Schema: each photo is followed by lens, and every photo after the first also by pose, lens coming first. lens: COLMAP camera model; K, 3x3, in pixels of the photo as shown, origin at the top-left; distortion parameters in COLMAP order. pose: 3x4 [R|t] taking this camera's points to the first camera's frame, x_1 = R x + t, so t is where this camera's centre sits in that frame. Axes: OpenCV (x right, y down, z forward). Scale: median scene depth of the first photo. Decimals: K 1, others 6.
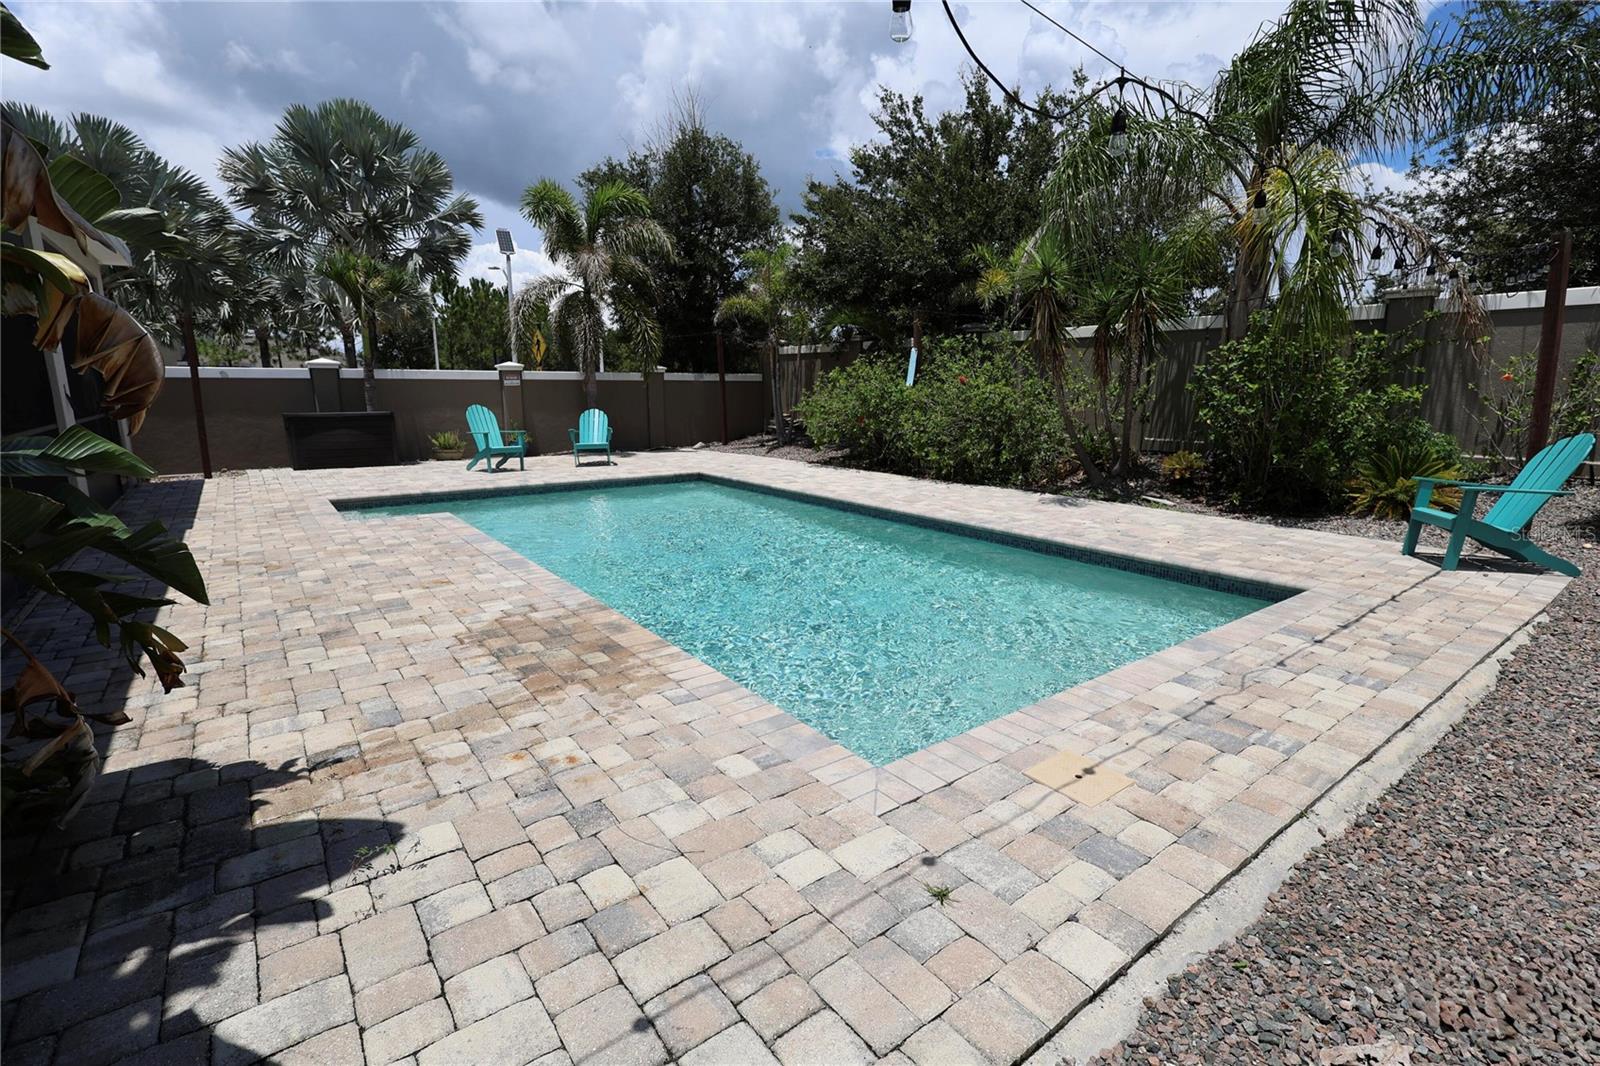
lens RADIAL K [[734.8, 0, 802.4], [0, 734.8, 536.2], [0, 0, 1]] dist [0.002550, -0.000638]
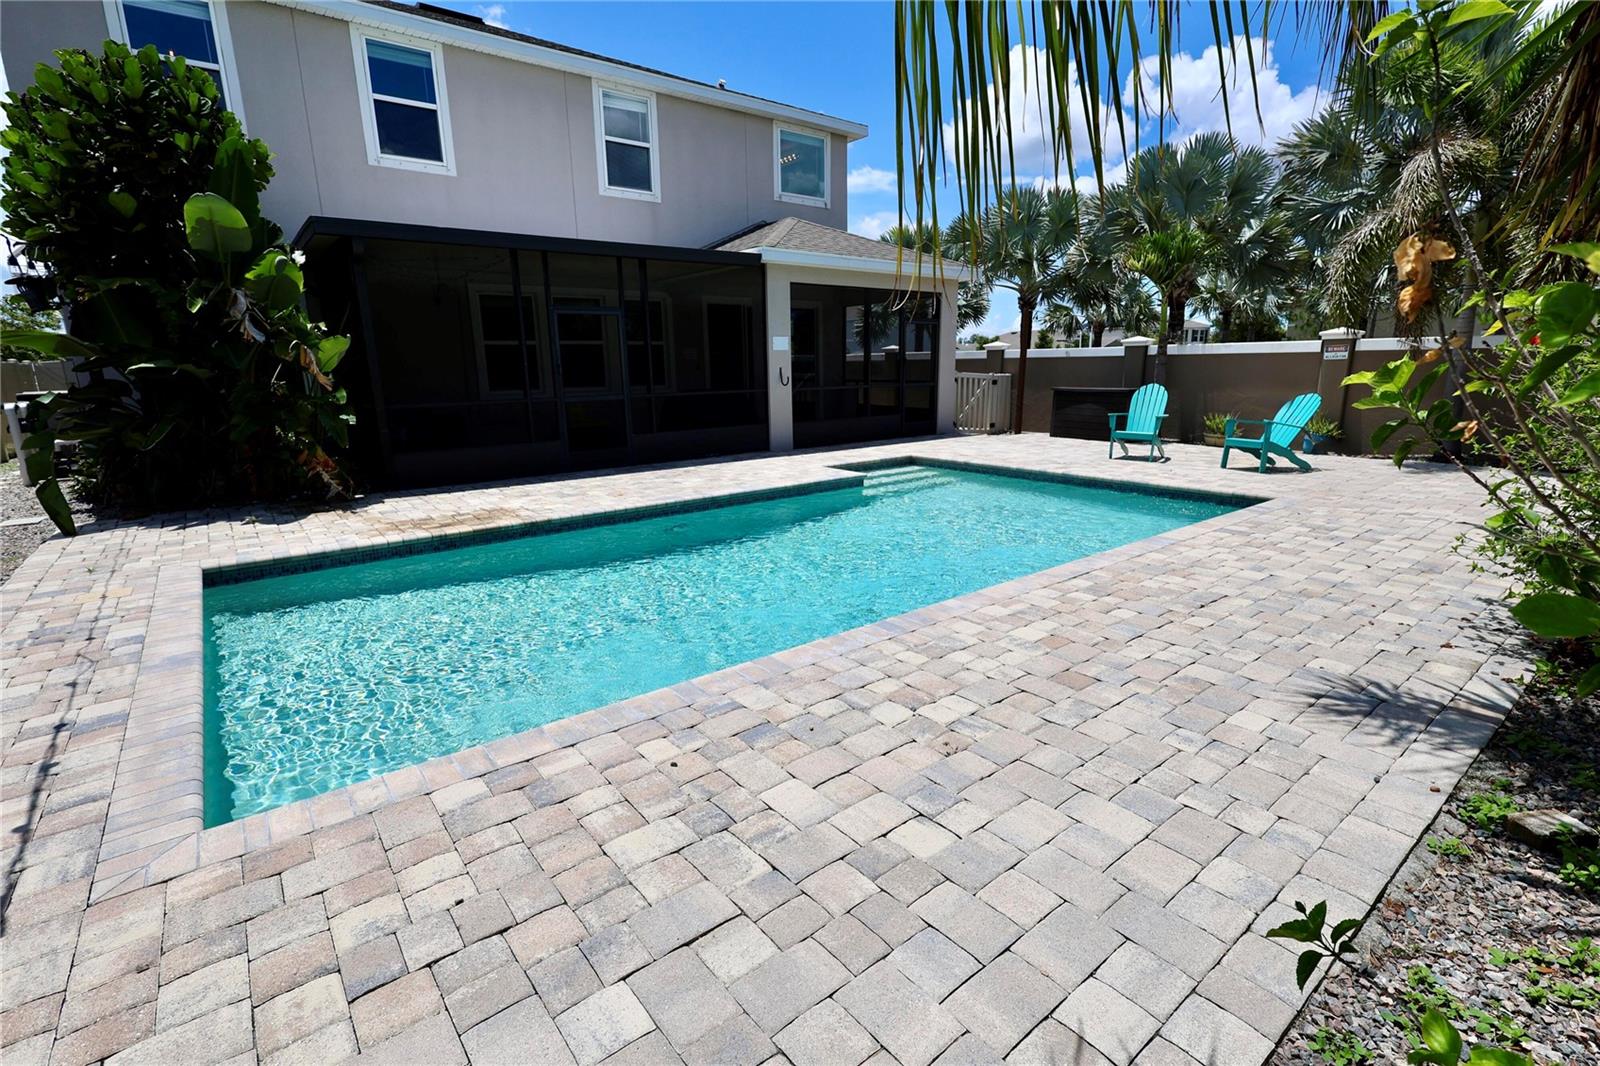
lens RADIAL K [[734.8, 0, 802.8], [0, 734.8, 531.3], [0, 0, 1]] dist [0.002550, -0.000638]
pose [[0.033305, 0.211284, -0.976857, 0.506797], [-0.182744, 0.962209, 0.201885, -0.116107], [0.982596, 0.171791, 0.070658, 0.594868]]
